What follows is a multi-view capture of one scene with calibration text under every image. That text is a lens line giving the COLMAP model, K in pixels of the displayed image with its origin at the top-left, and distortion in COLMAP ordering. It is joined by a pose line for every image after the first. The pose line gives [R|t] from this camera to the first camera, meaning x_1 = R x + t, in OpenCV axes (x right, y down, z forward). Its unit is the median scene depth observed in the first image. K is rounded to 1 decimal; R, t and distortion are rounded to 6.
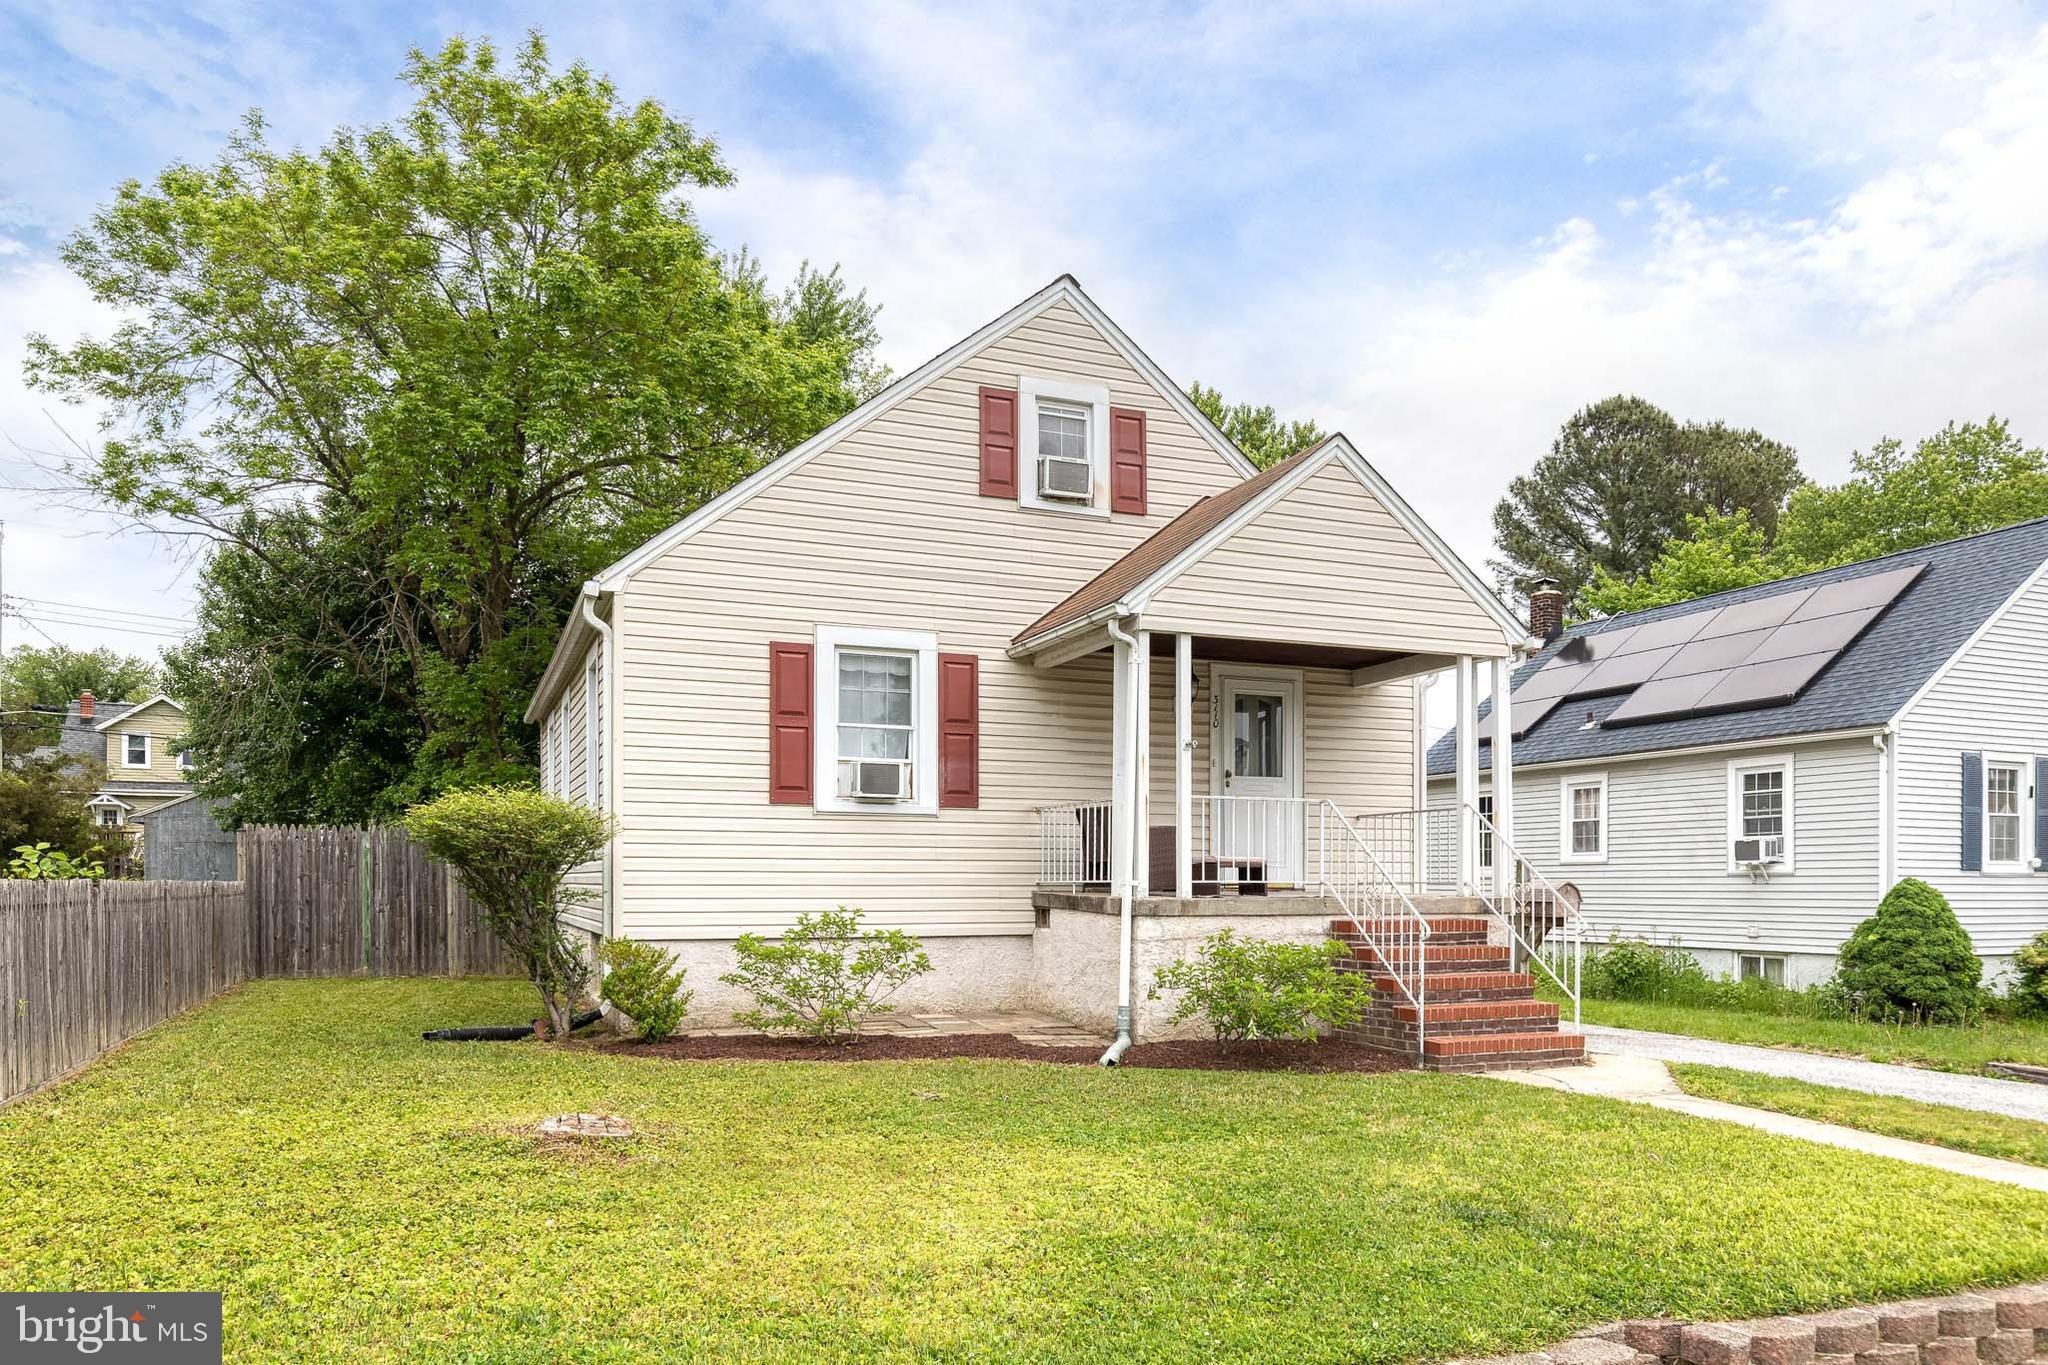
lens RADIAL K [[1415.2, 0, 1020.9], [0, 1415.2, 649.7], [0, 0, 1]] dist [0.003664, 0.002543]
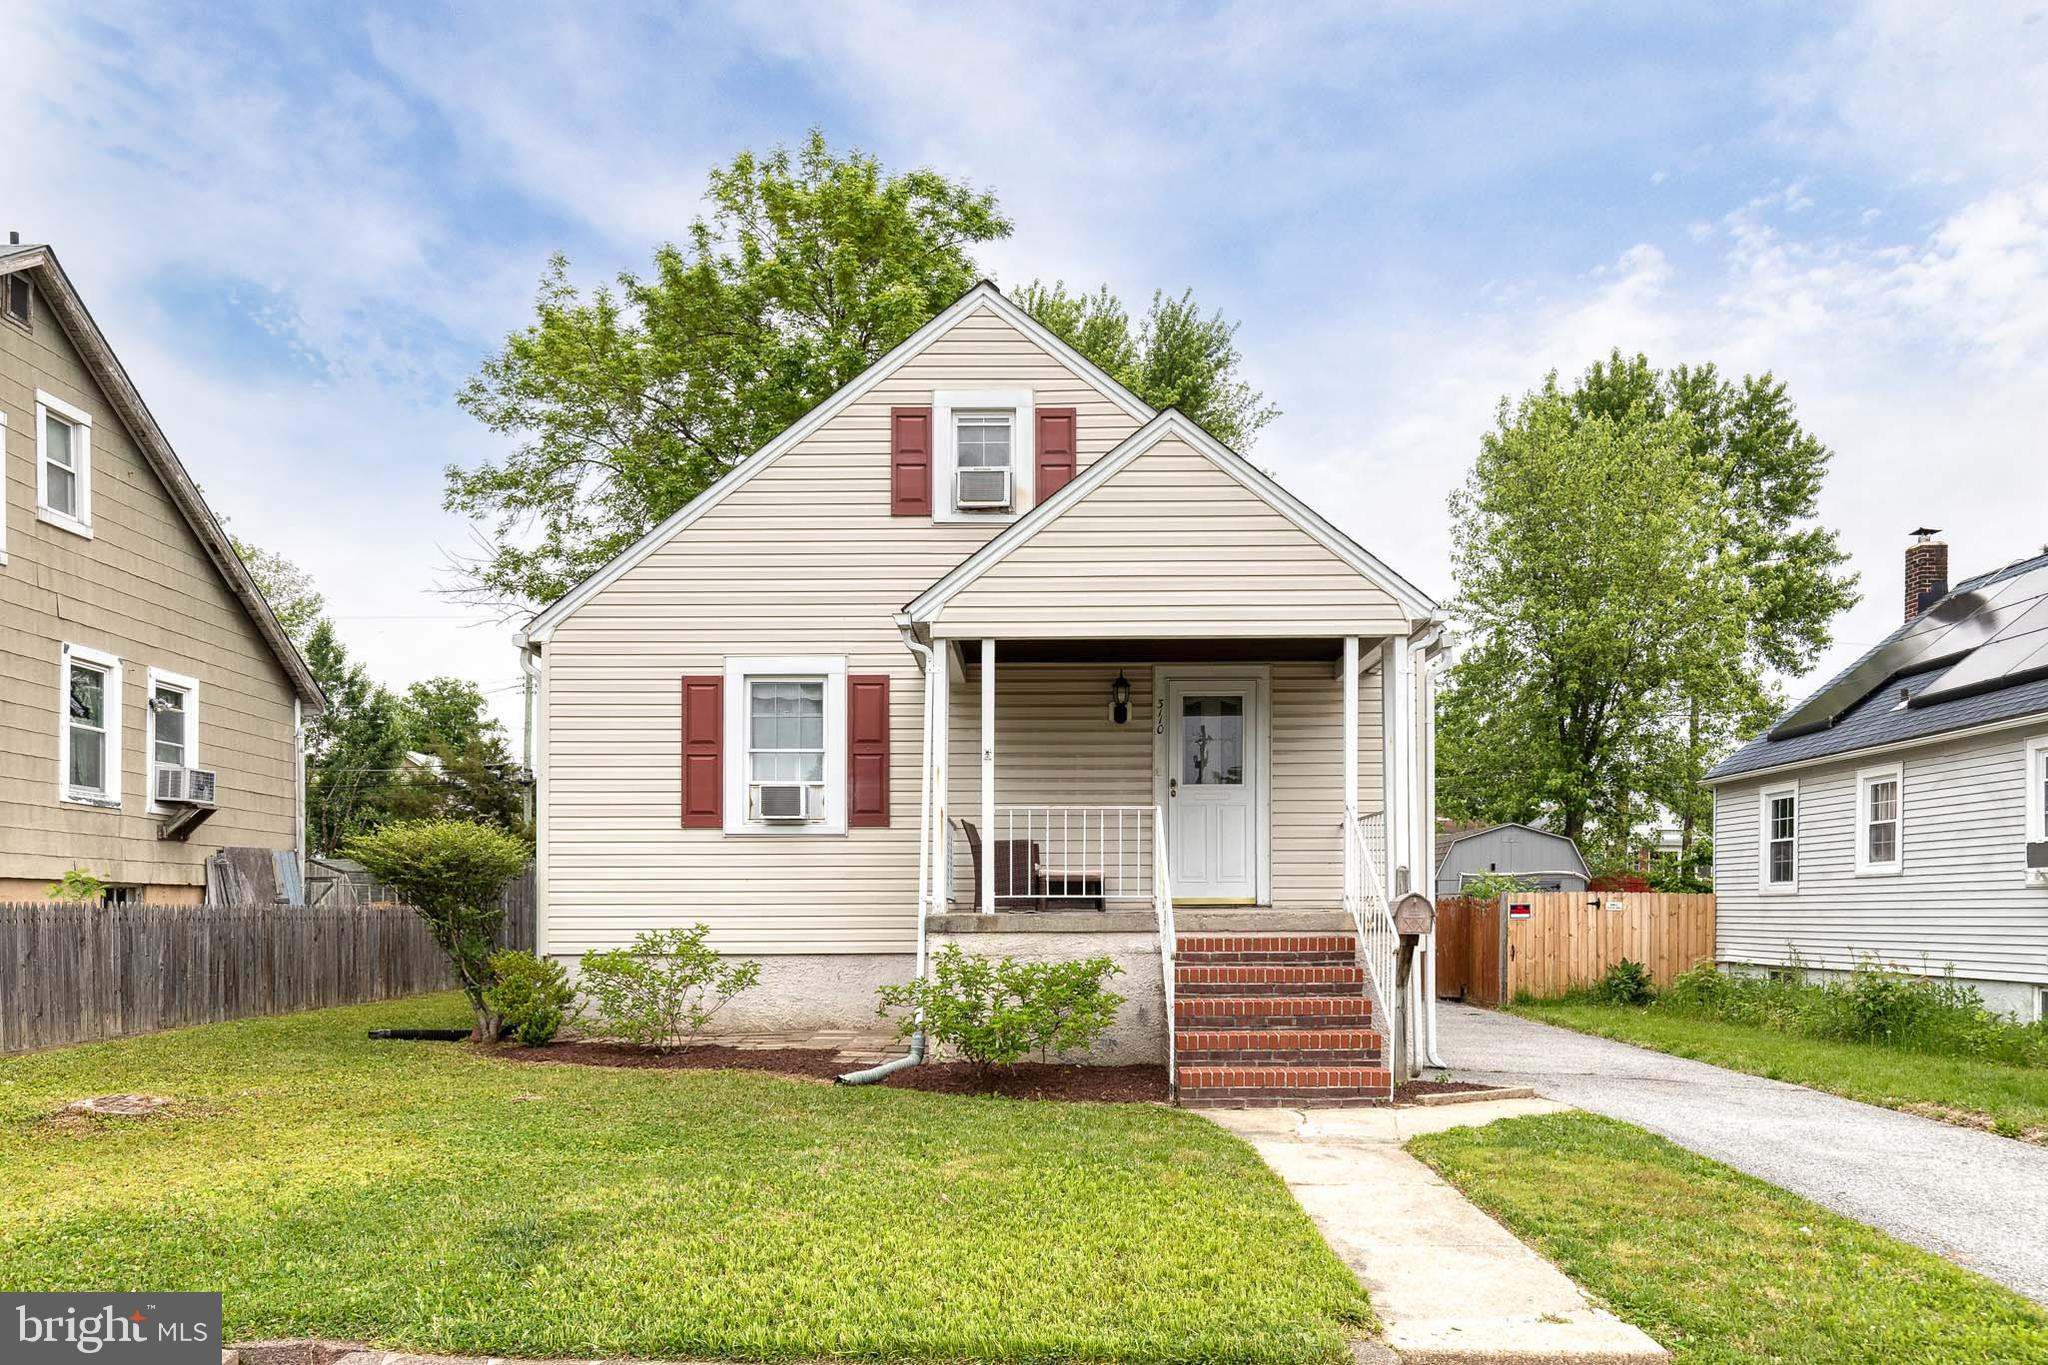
lens RADIAL K [[1413.4, 0, 1028.4], [0, 1413.4, 683.4], [0, 0, 1]] dist [0.001647, 0.000060]
pose [[0.920613, -0.067631, -0.384574, 0.465062], [0.068717, 0.997576, -0.010935, 0.028820], [0.384382, -0.016360, 0.923029, 0.116593]]
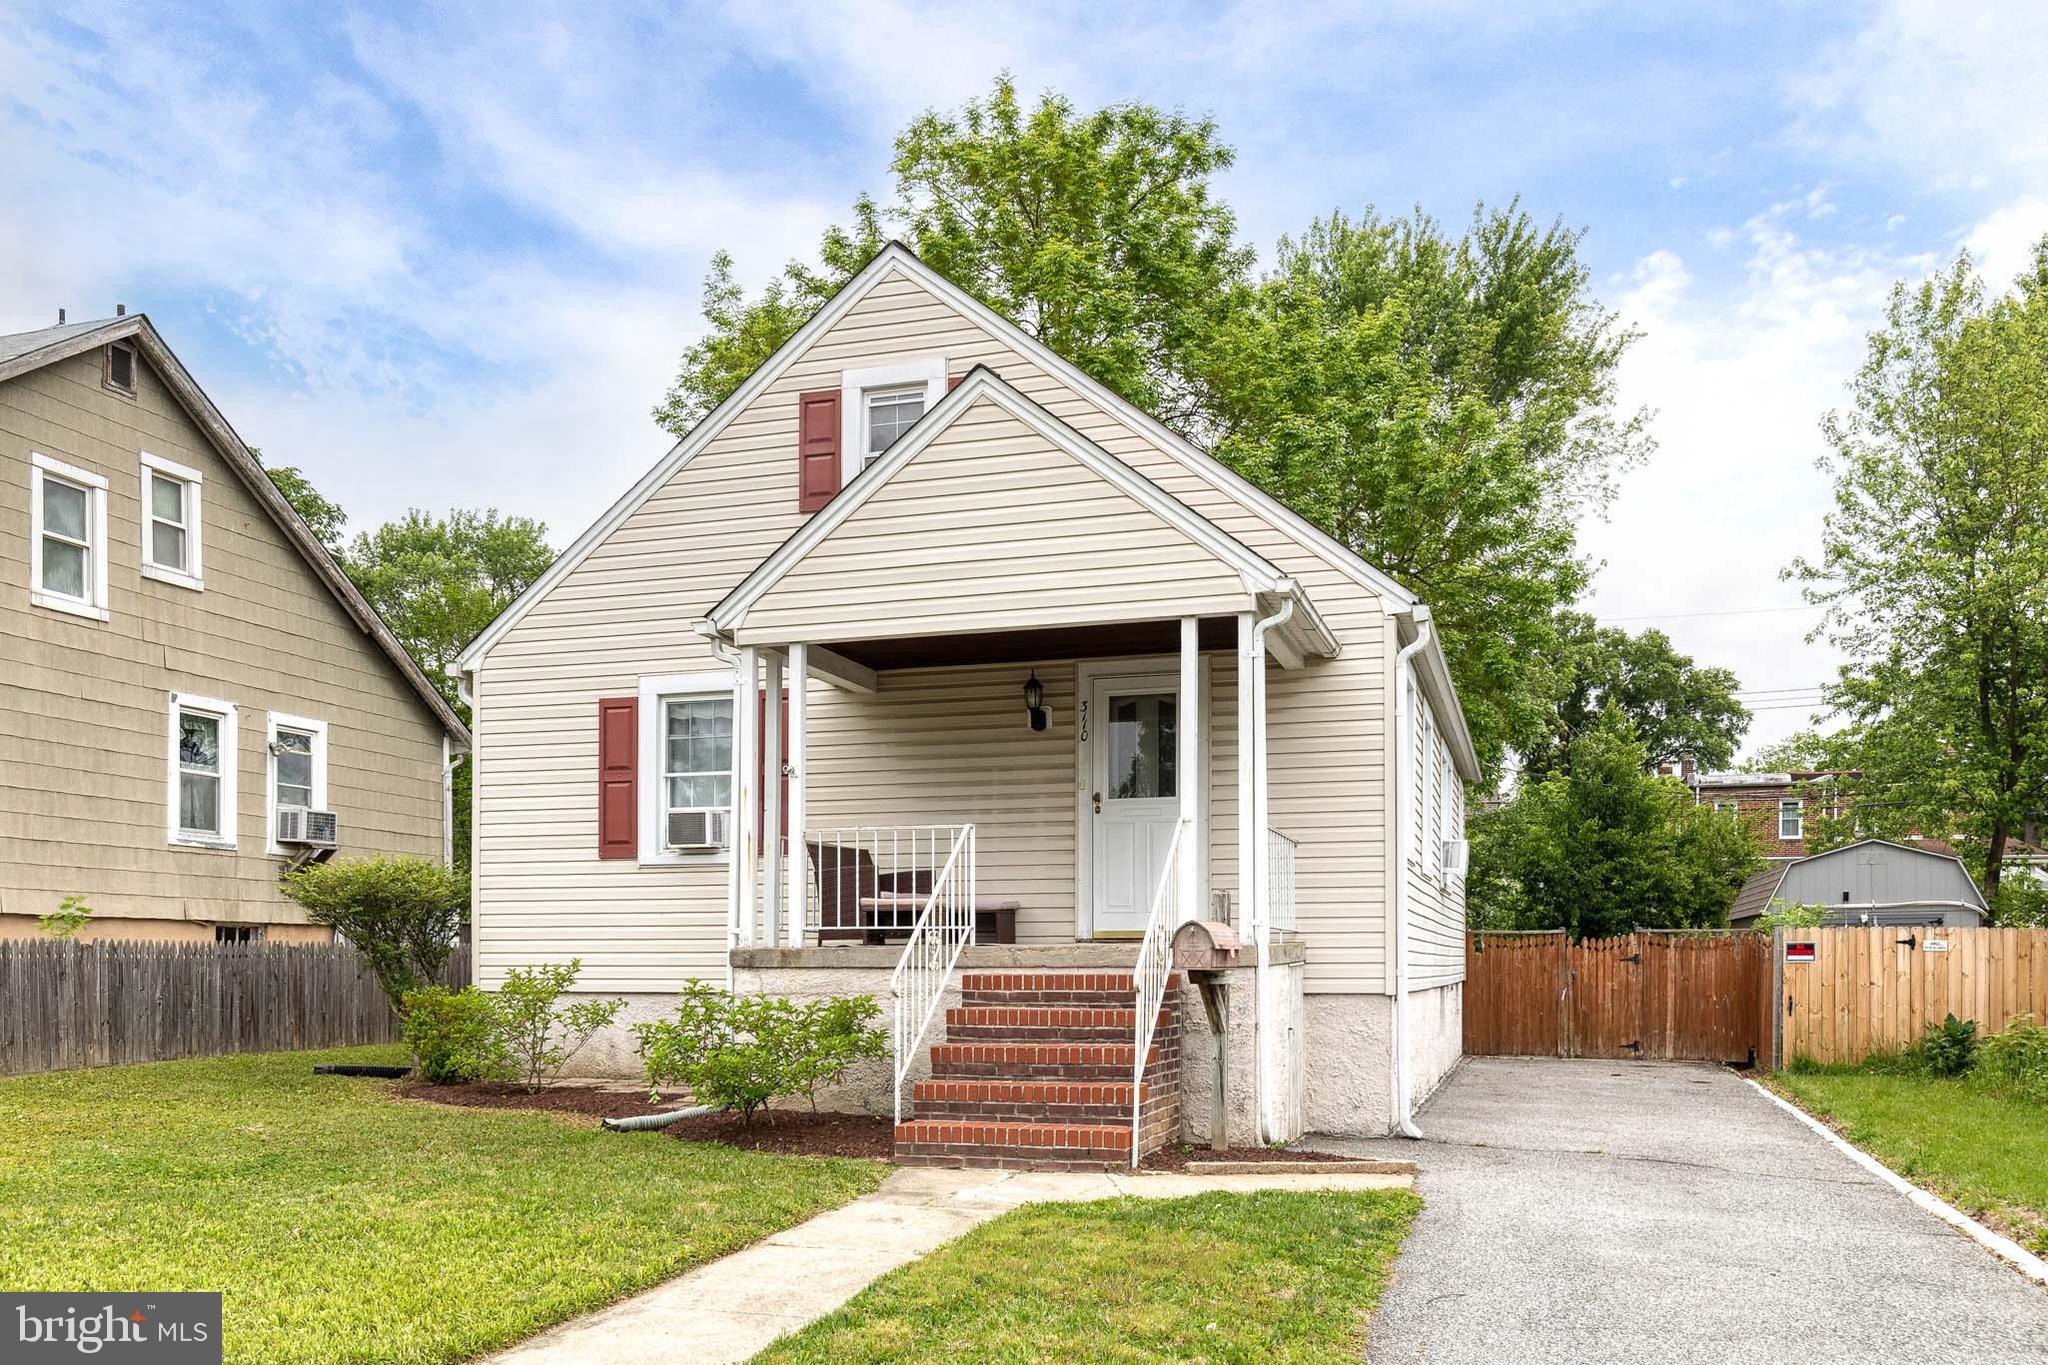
lens RADIAL K [[1627.2, 0, 1022.5], [0, 1627.2, 703.6], [0, 0, 1]] dist [0.011939, -0.001883]
pose [[0.765576, -0.103304, -0.634997, 0.780022], [0.107543, 0.993685, -0.032000, 0.066121], [0.634293, -0.043791, 0.771851, 0.290475]]
